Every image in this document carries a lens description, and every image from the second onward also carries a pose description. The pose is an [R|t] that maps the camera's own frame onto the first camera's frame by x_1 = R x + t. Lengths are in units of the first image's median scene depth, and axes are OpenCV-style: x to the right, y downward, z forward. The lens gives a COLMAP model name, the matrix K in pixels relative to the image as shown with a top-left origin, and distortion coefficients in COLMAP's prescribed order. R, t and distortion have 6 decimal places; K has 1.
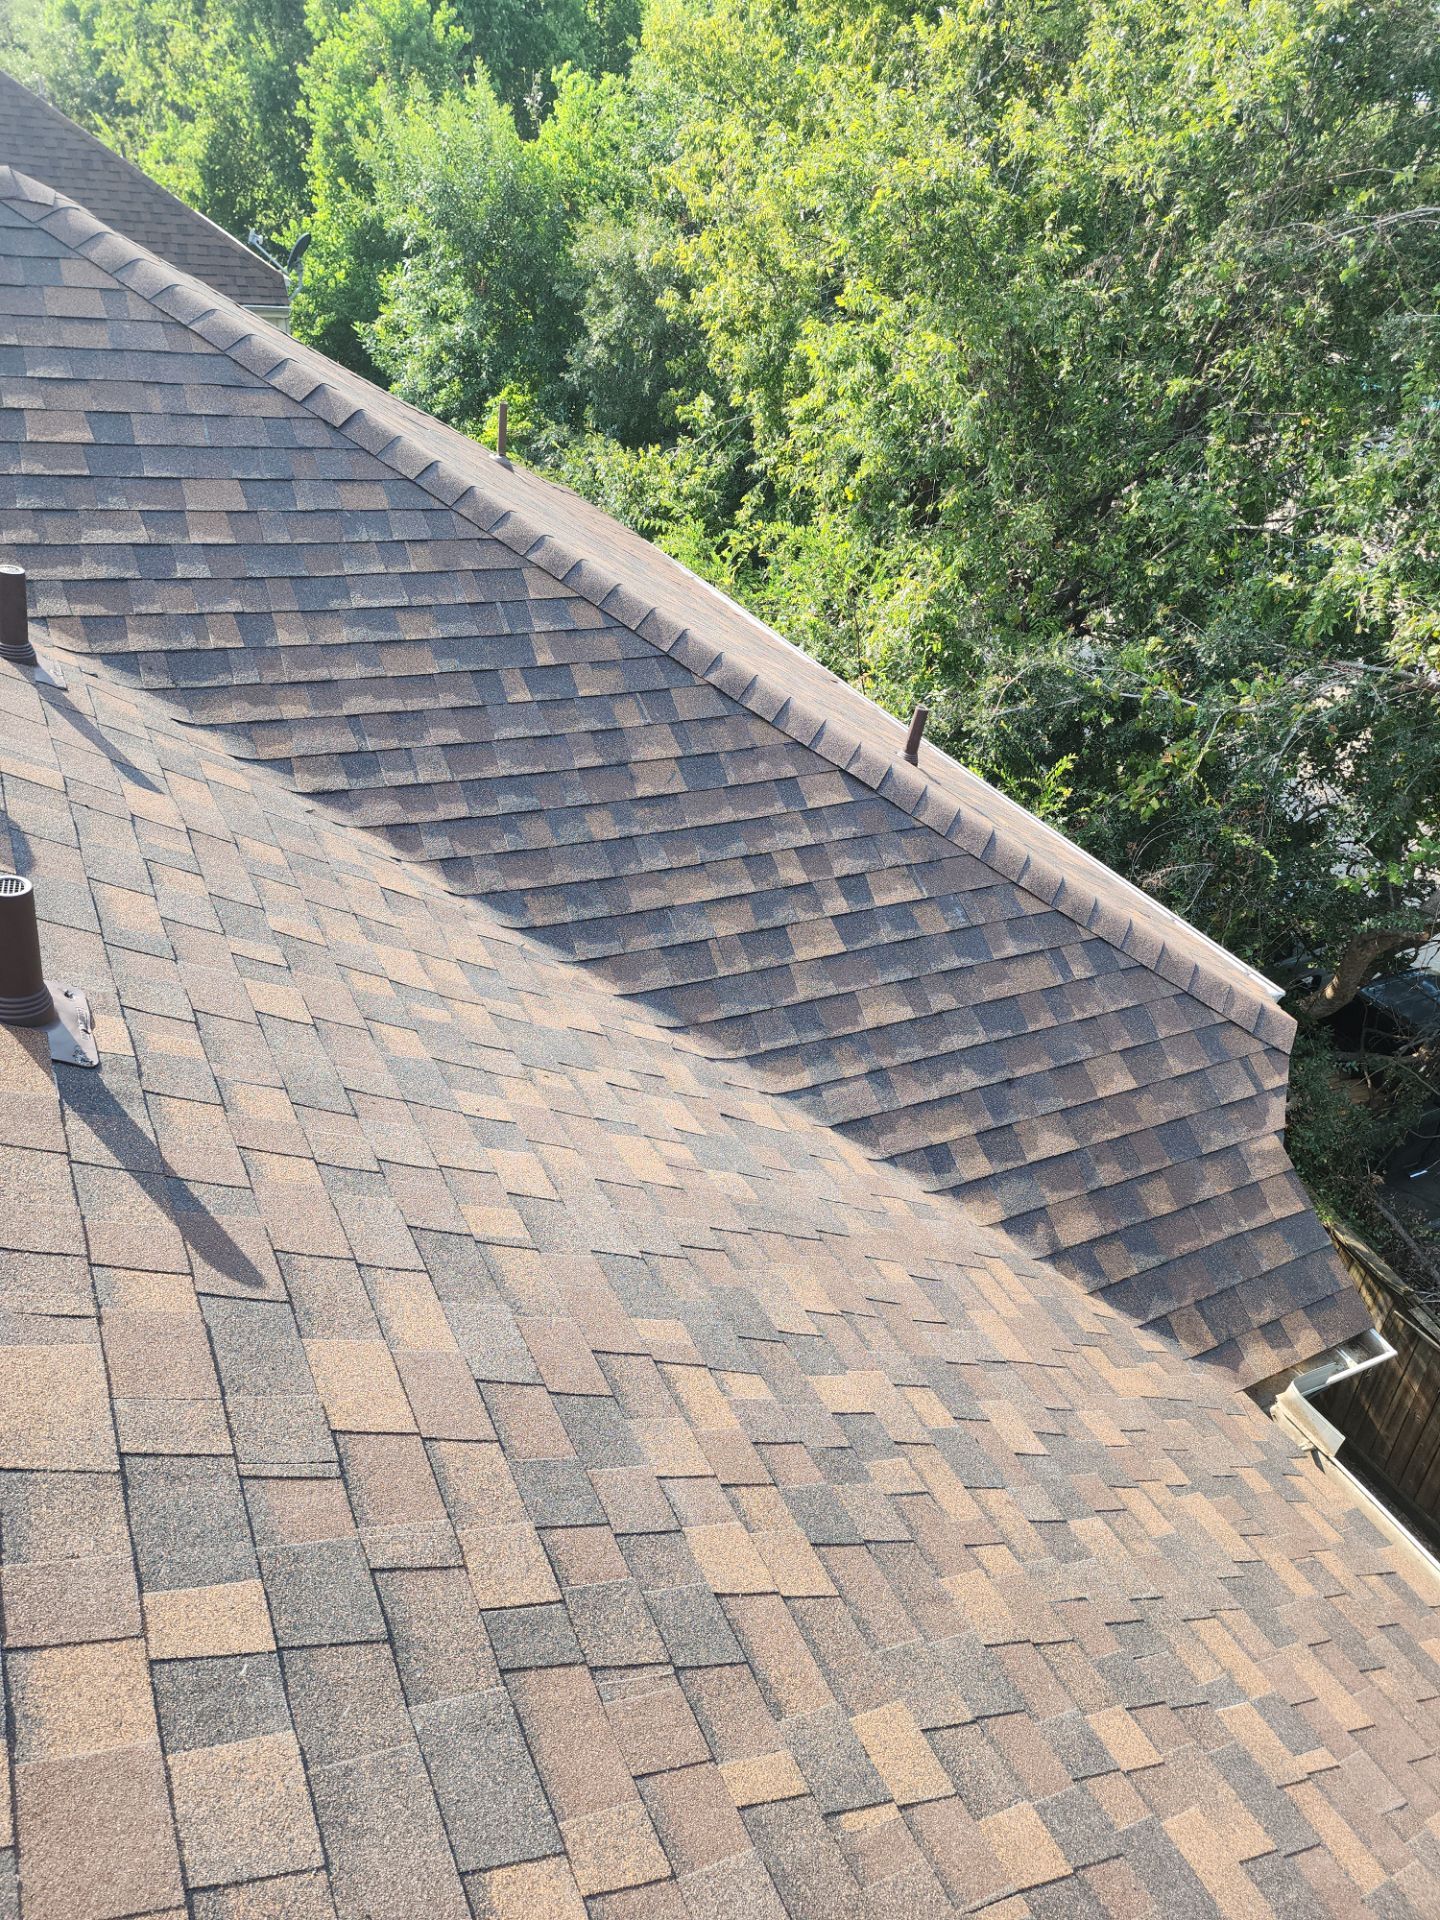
lens RADIAL K [[1293.5, 0, 727.0], [0, 1293.5, 951.7], [0, 0, 1]] dist [0.076913, -0.067058]
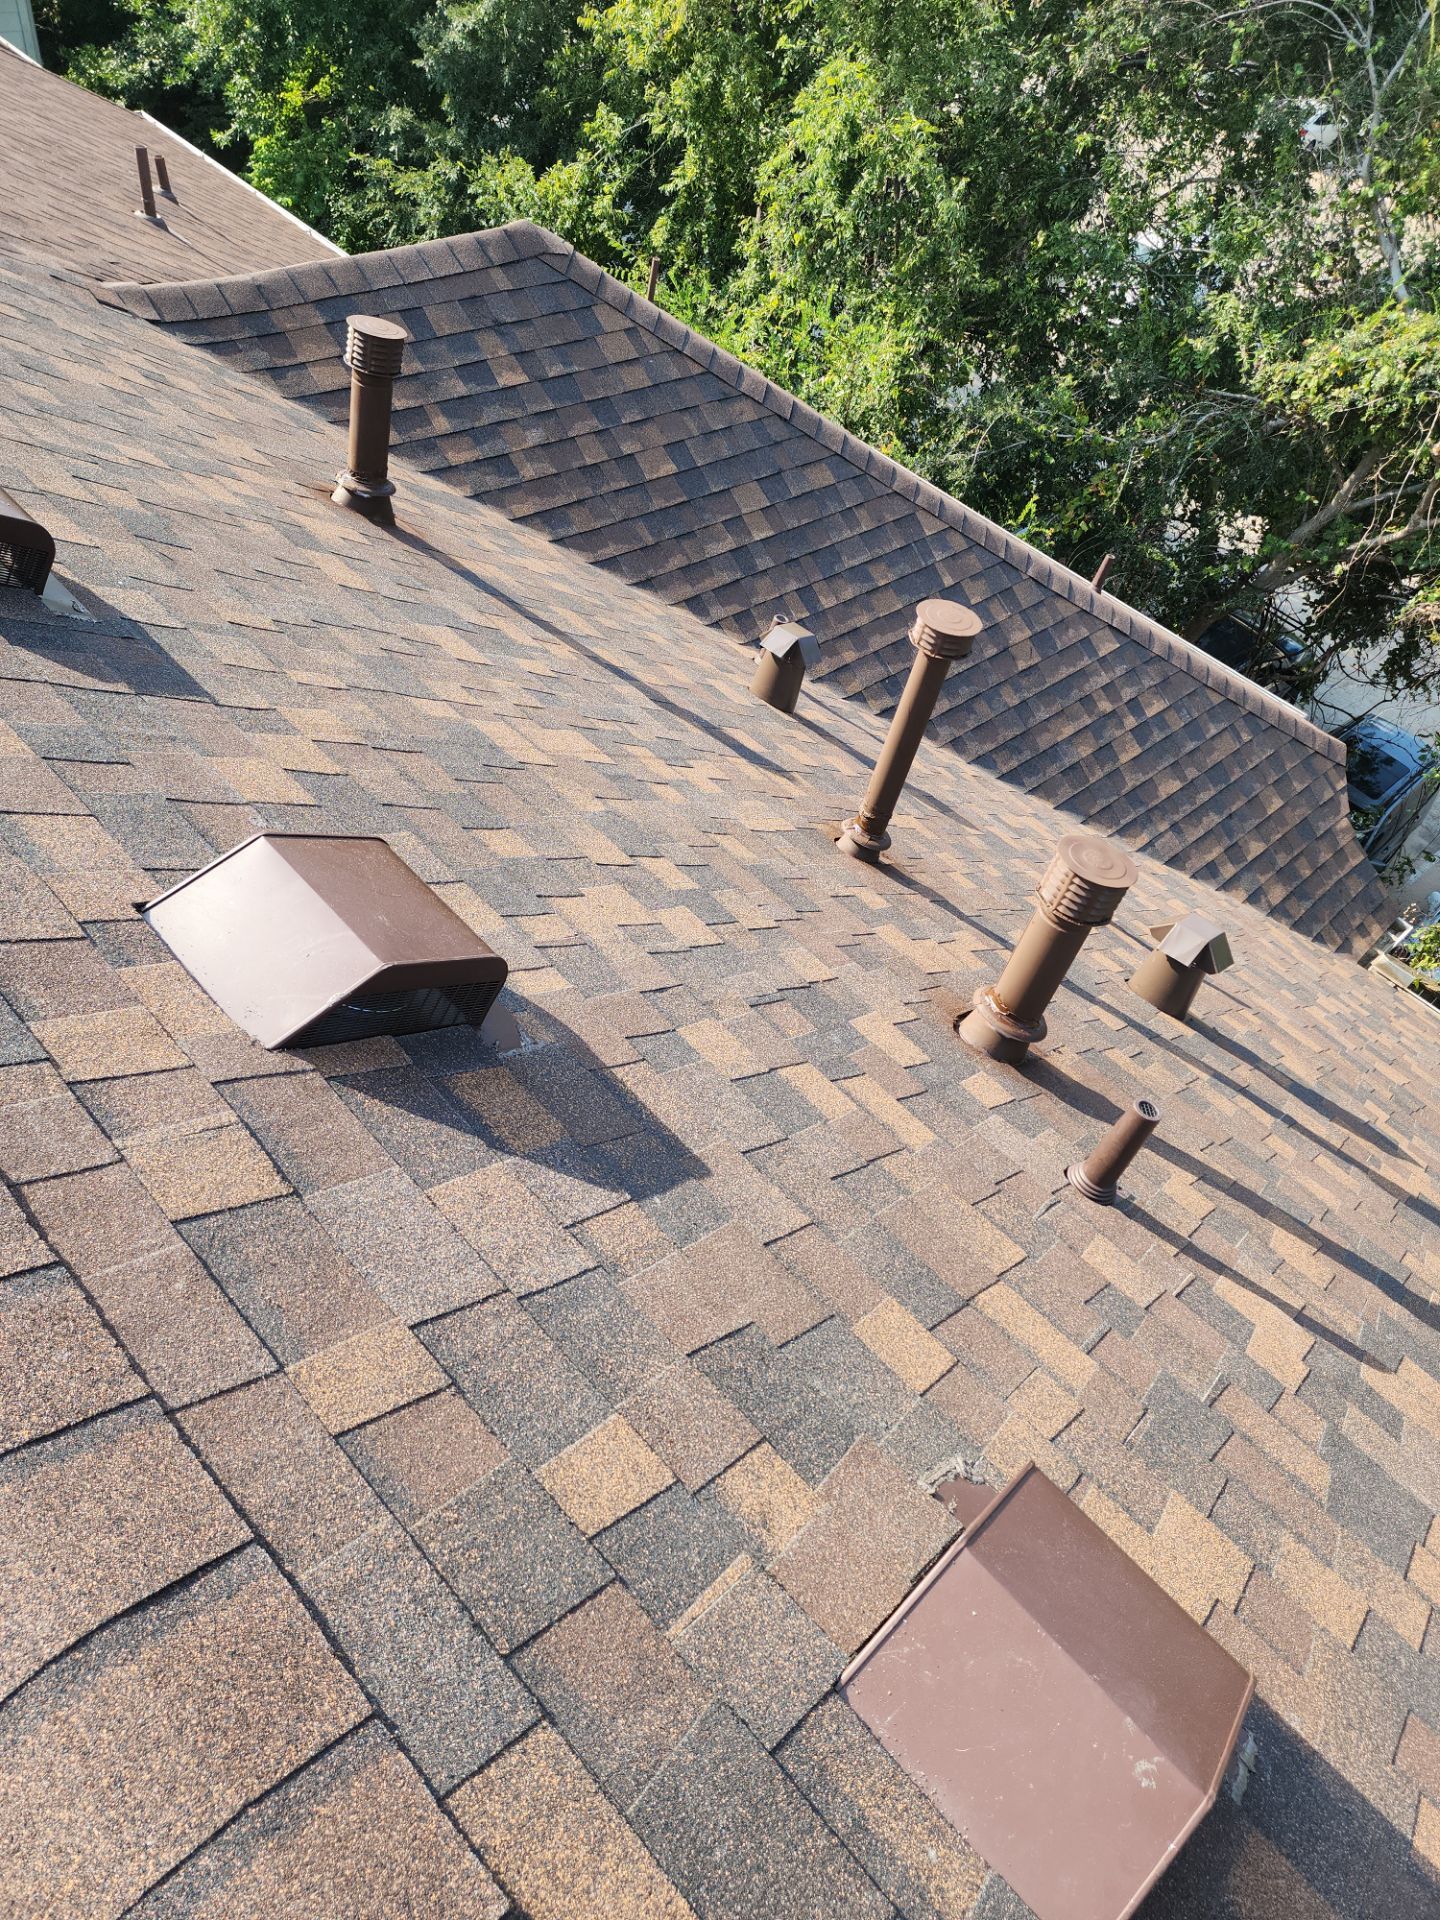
lens RADIAL K [[1293.5, 0, 727.0], [0, 1293.5, 951.7], [0, 0, 1]] dist [0.076913, -0.067058]
pose [[0.955451, -0.175471, 0.237326, -0.819251], [0.098585, 0.947635, 0.303758, -0.304612], [-0.278199, -0.266829, 0.922717, -0.419420]]
